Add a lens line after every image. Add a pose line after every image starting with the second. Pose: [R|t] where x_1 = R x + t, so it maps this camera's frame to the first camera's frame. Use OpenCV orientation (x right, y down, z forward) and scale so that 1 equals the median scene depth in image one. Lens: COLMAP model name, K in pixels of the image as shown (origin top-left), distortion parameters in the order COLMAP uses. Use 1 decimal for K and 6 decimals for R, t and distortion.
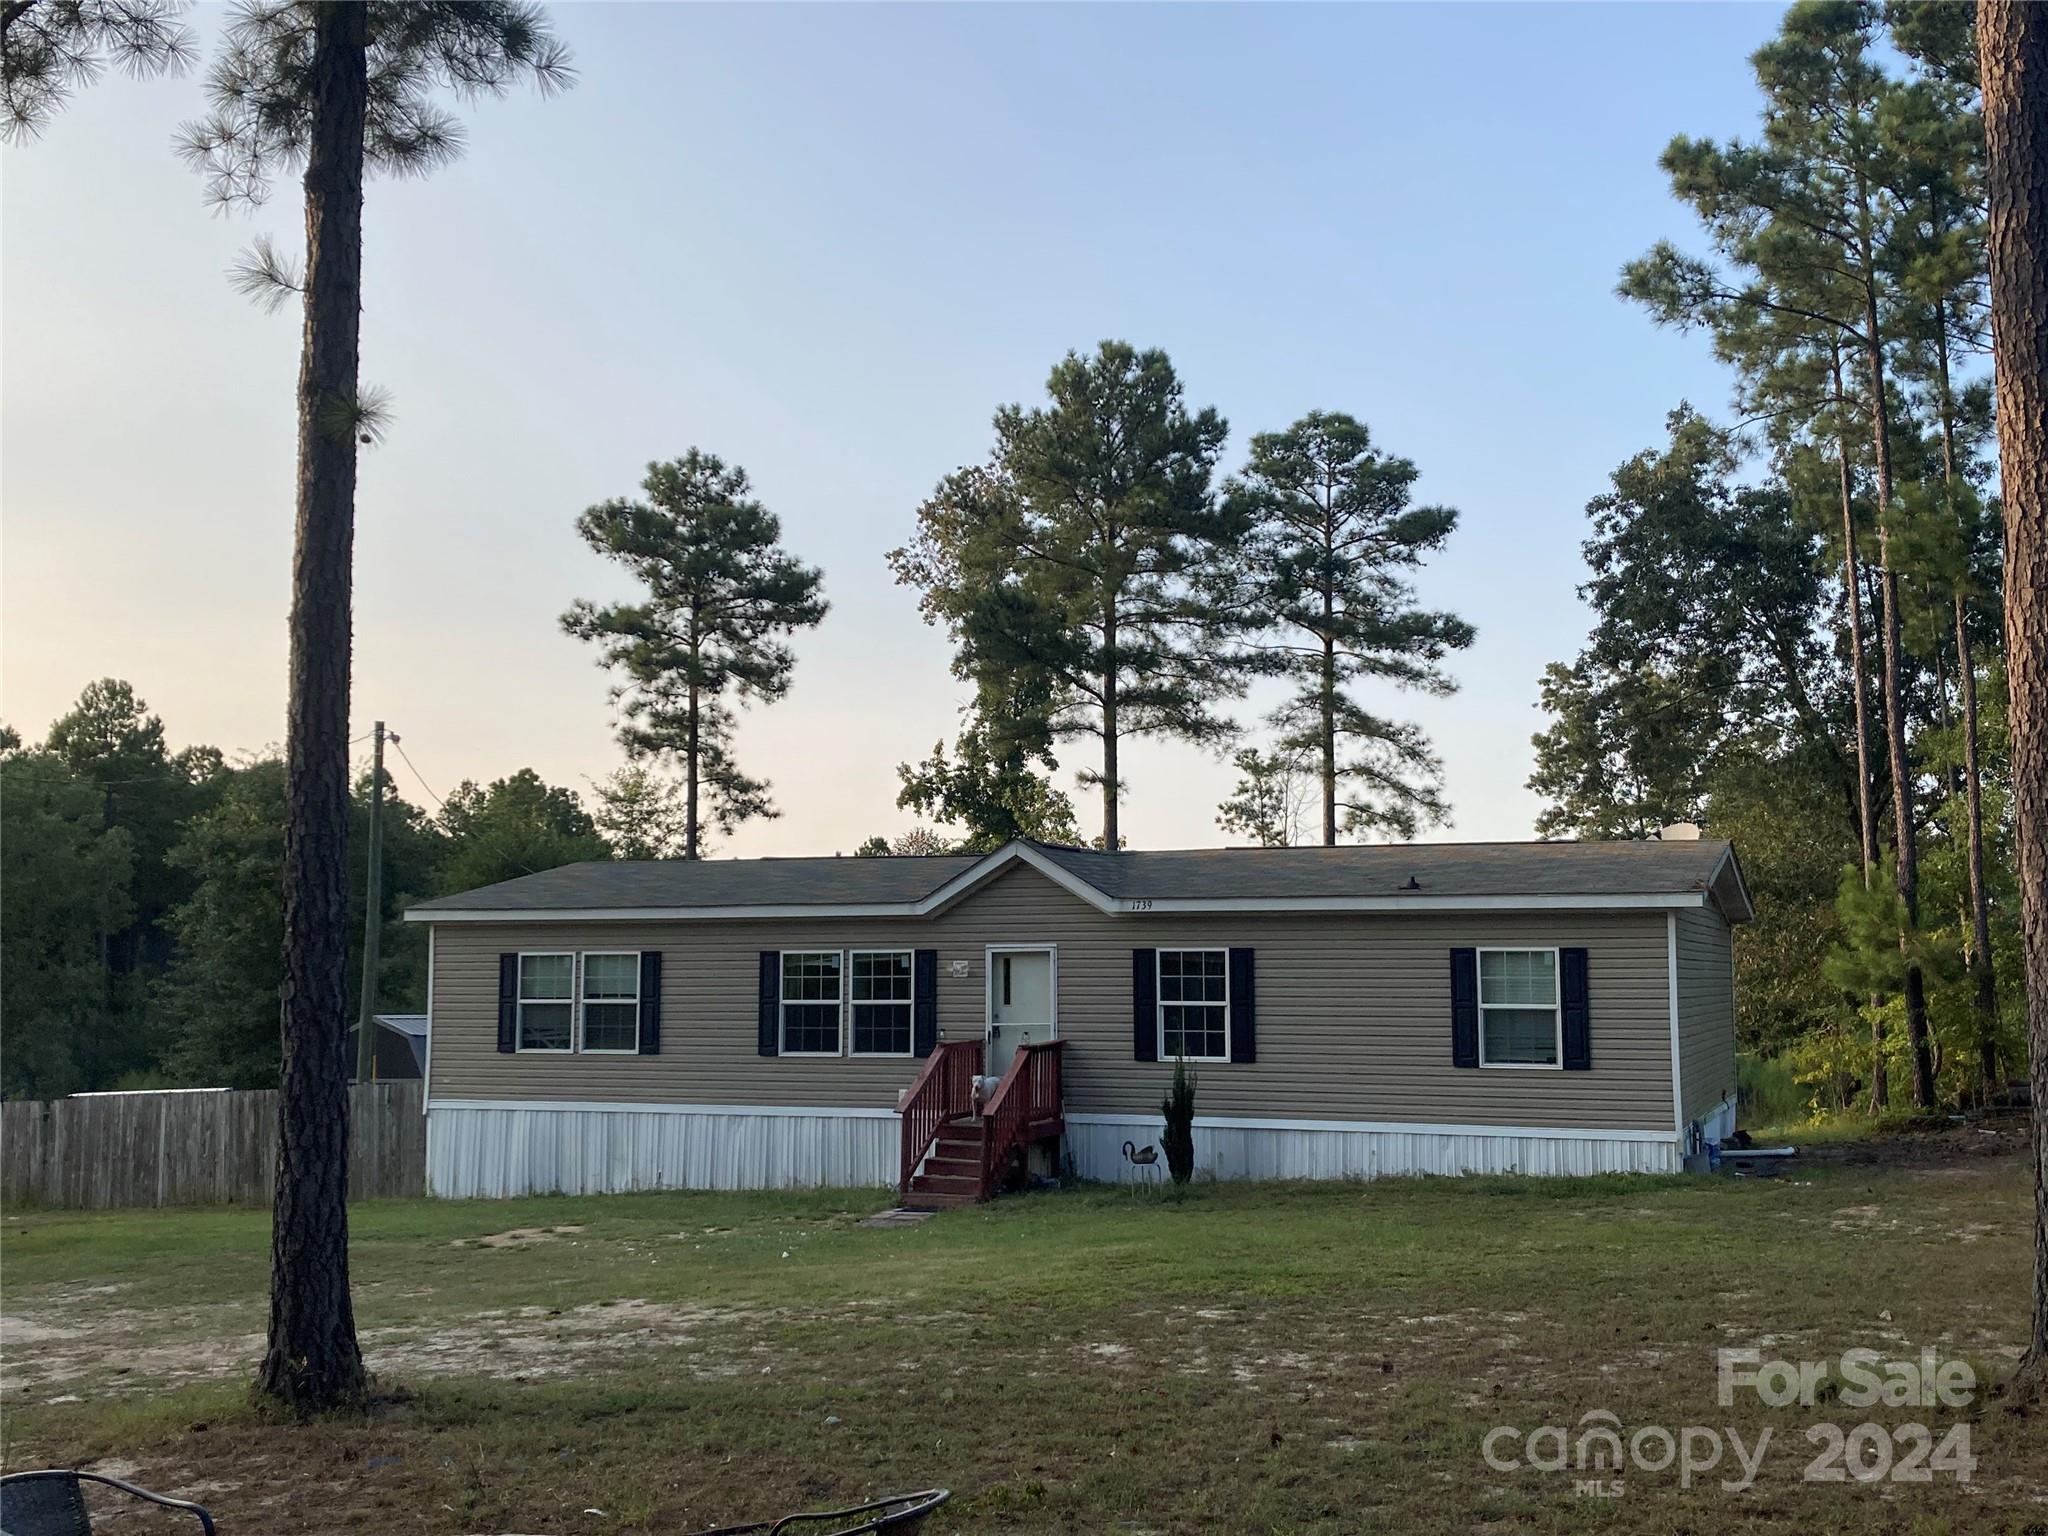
lens RADIAL K [[2145.0, 0, 1024.0], [0, 2145.0, 768.0], [0, 0, 1]] dist [0.217209, -0.738297]
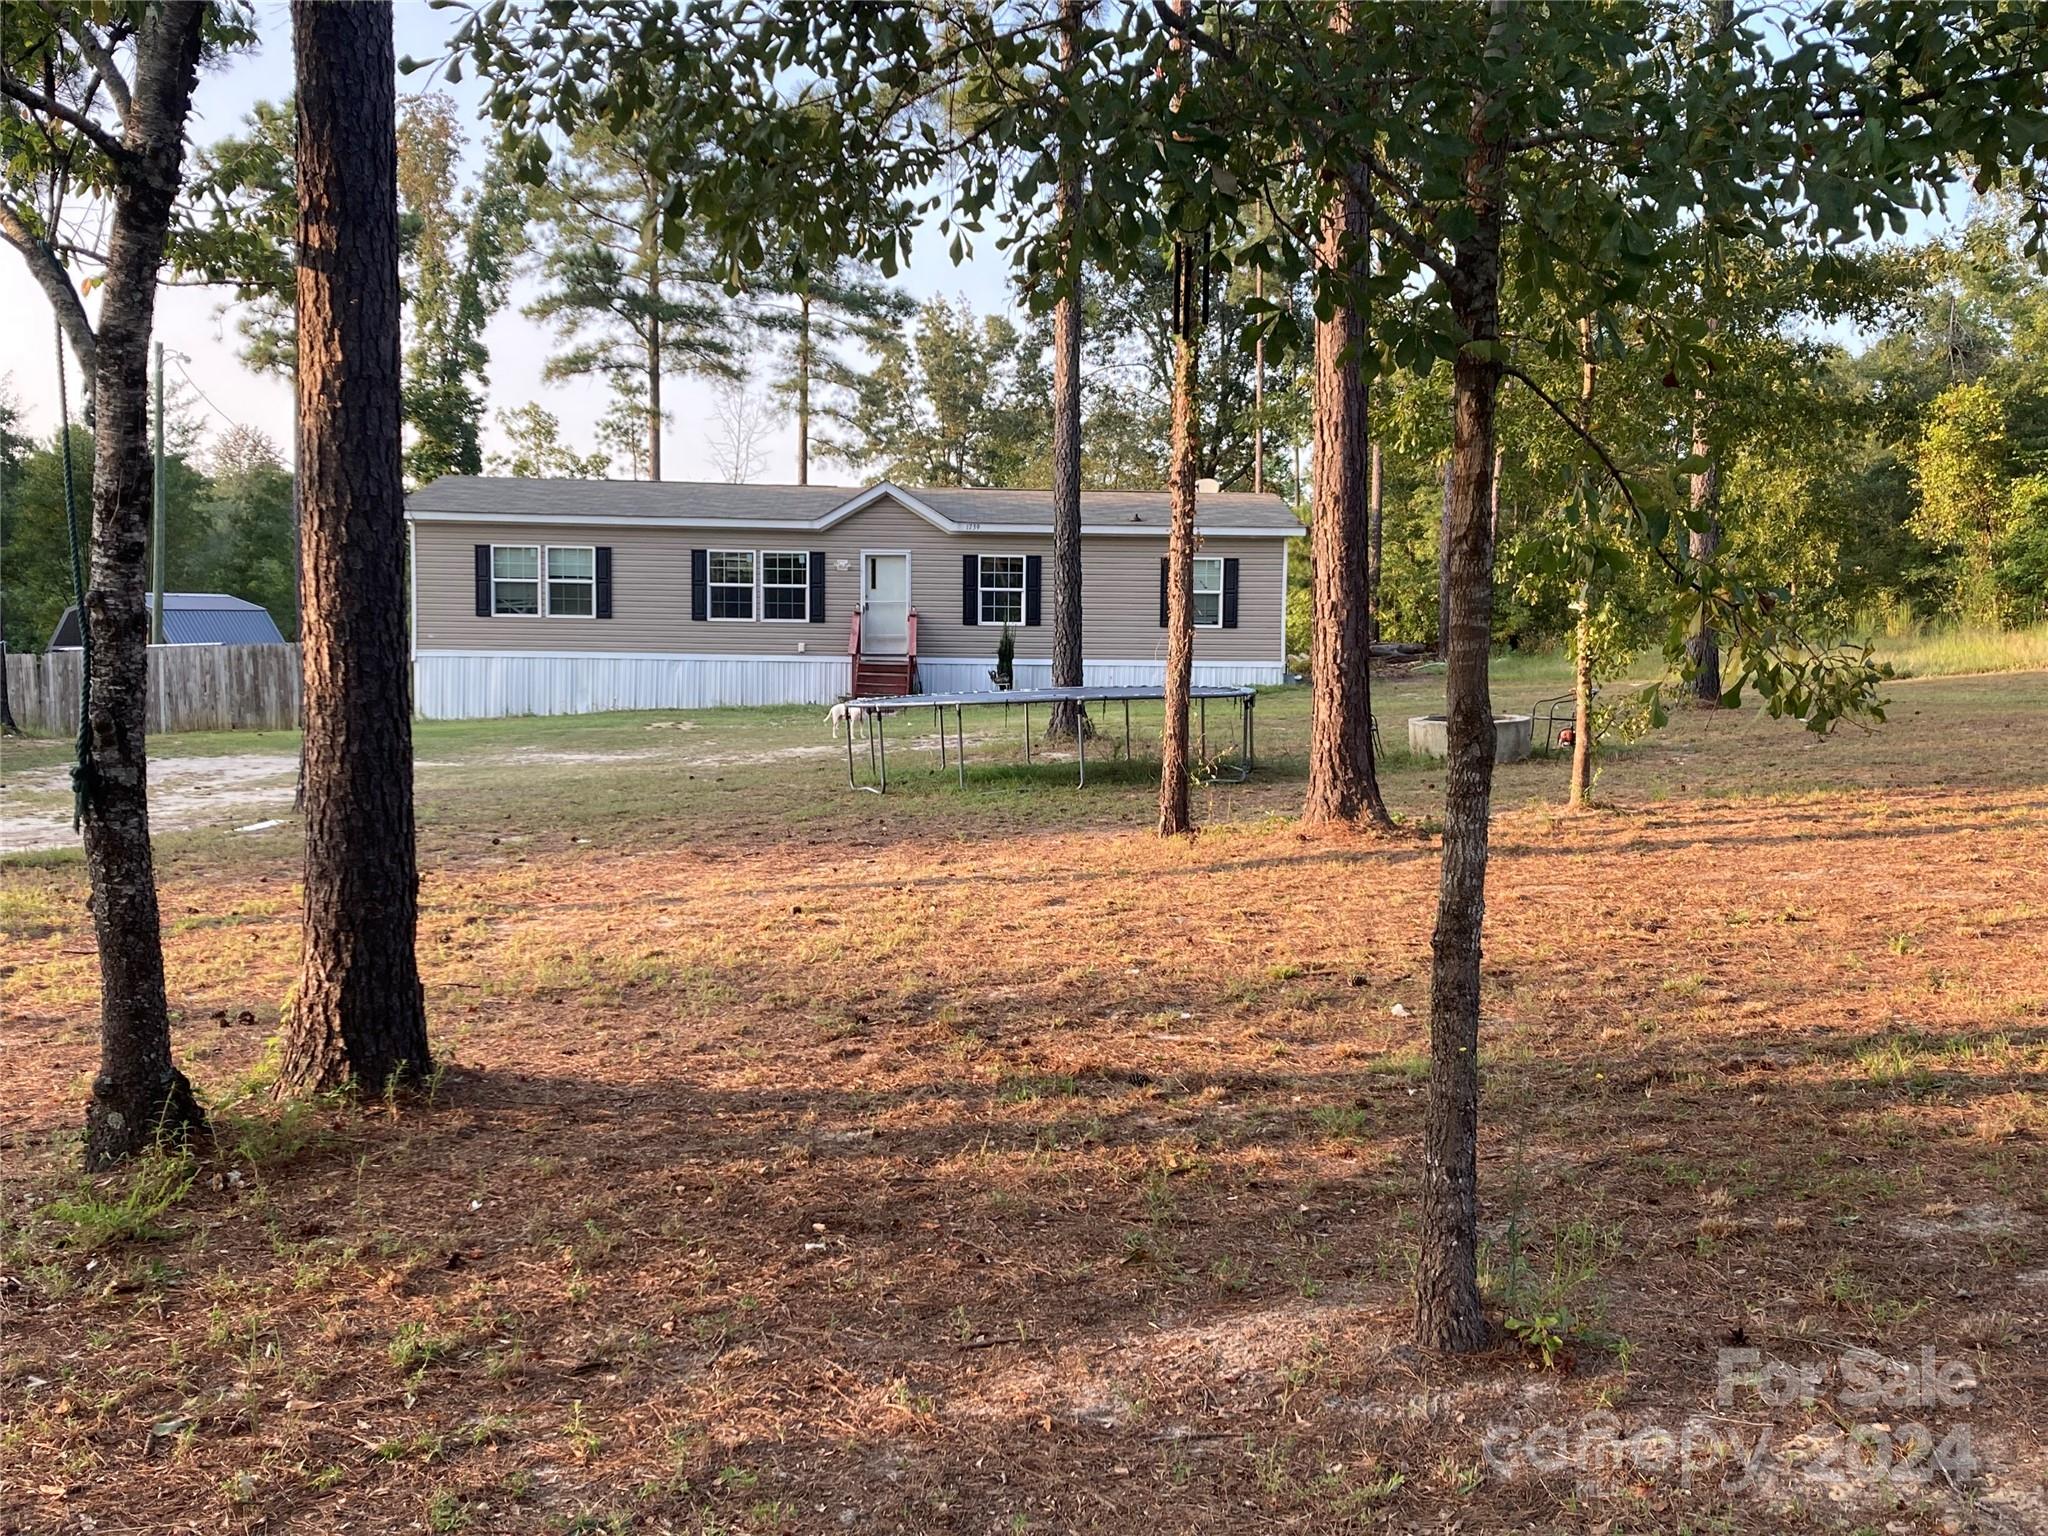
lens RADIAL K [[2145.0, 0, 1024.0], [0, 2145.0, 768.0], [0, 0, 1]] dist [0.217209, -0.738297]
pose [[0.911617, -0.020685, 0.410519, -0.507758], [-0.054449, 0.983855, 0.170486, -0.029731], [-0.407417, -0.177770, 0.895773, -0.413017]]
